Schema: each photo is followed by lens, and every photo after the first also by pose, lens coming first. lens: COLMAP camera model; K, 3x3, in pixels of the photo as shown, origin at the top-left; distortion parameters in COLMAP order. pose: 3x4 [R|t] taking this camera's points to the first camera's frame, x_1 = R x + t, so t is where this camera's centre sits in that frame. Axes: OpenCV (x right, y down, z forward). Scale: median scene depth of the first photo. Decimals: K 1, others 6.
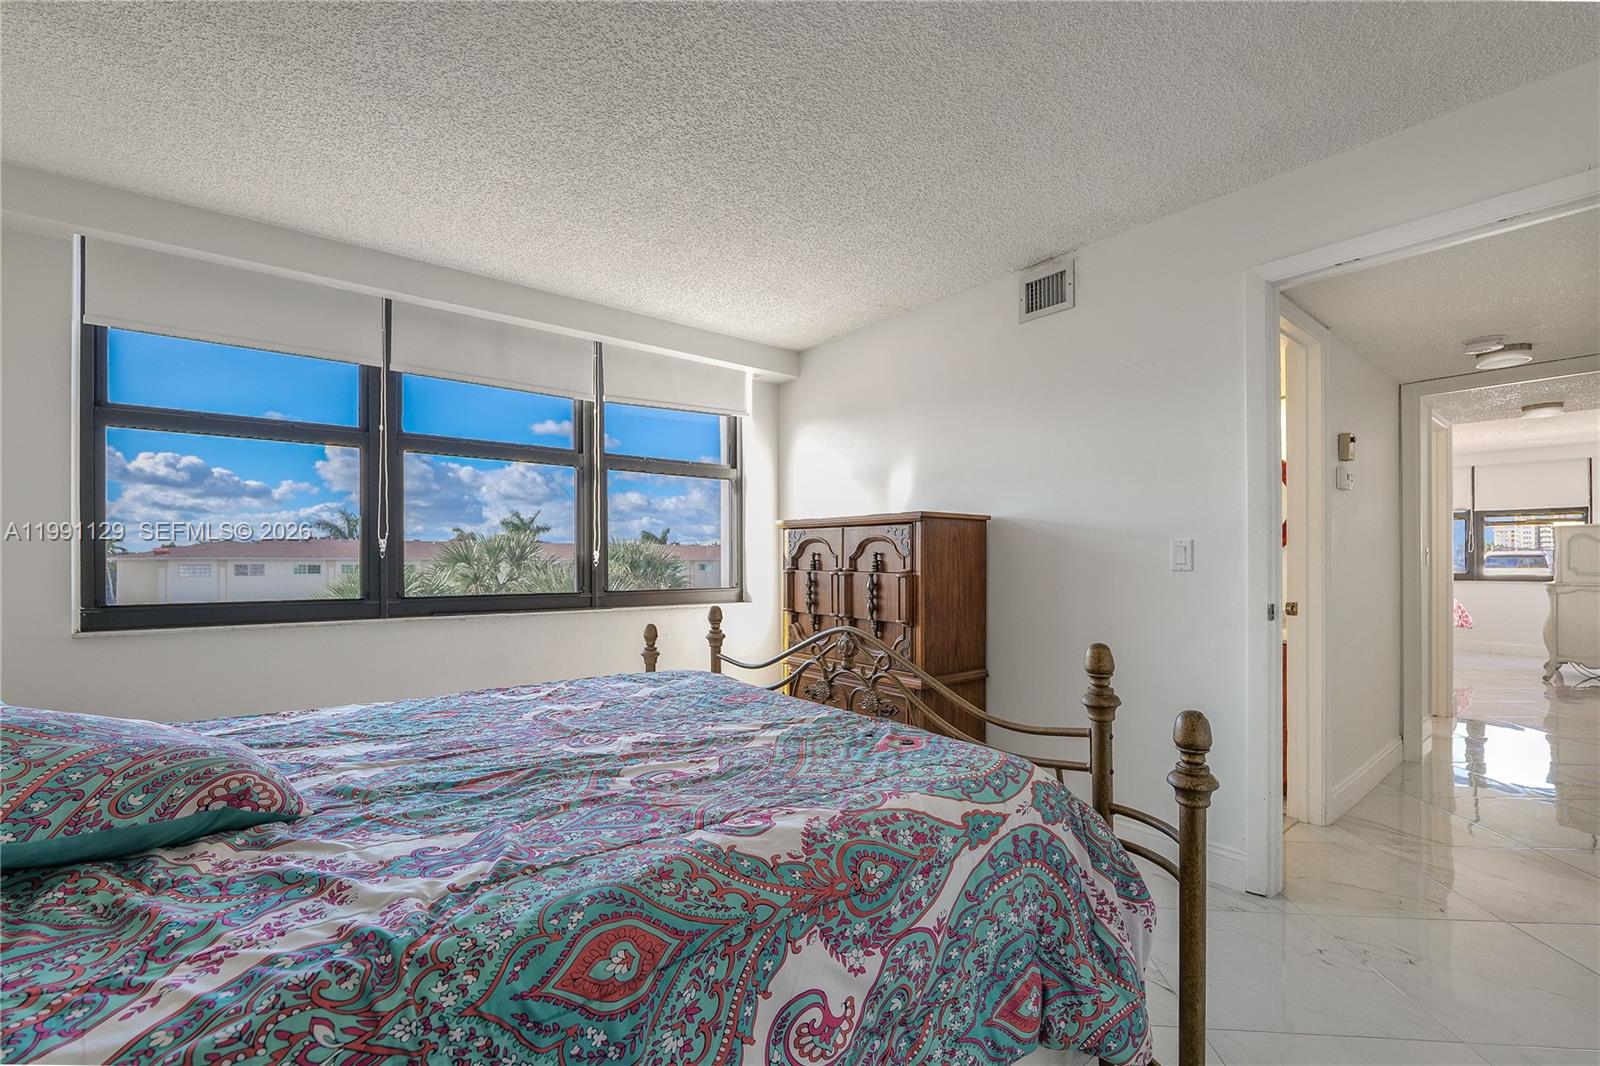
lens RADIAL K [[689.2, 0, 803.9], [0, 689.2, 562.6], [0, 0, 1]] dist [0.000039, -0.000085]
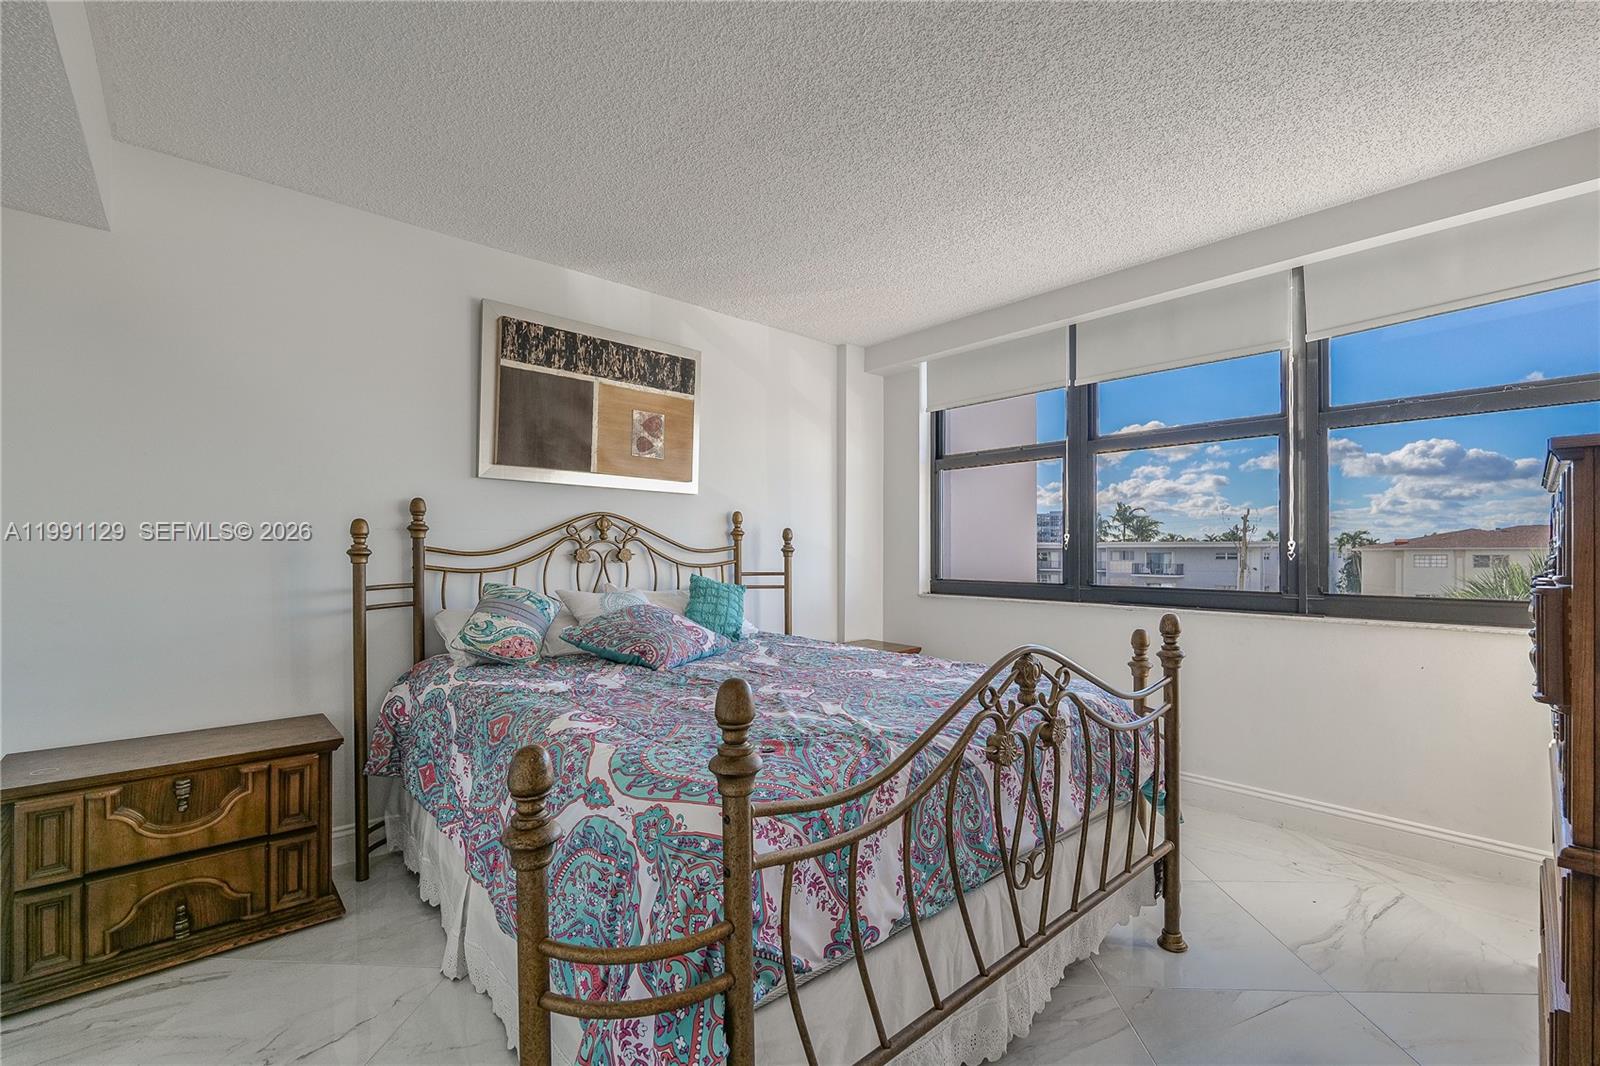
lens RADIAL K [[692.4, 0, 792.2], [0, 692.4, 545.7], [0, 0, 1]] dist [-0.003987, -0.000525]
pose [[0.029059, -0.006392, -0.999557, 0.538346], [-0.003710, 0.999972, -0.006502, -0.003949], [0.999571, 0.003898, 0.029035, 0.500242]]
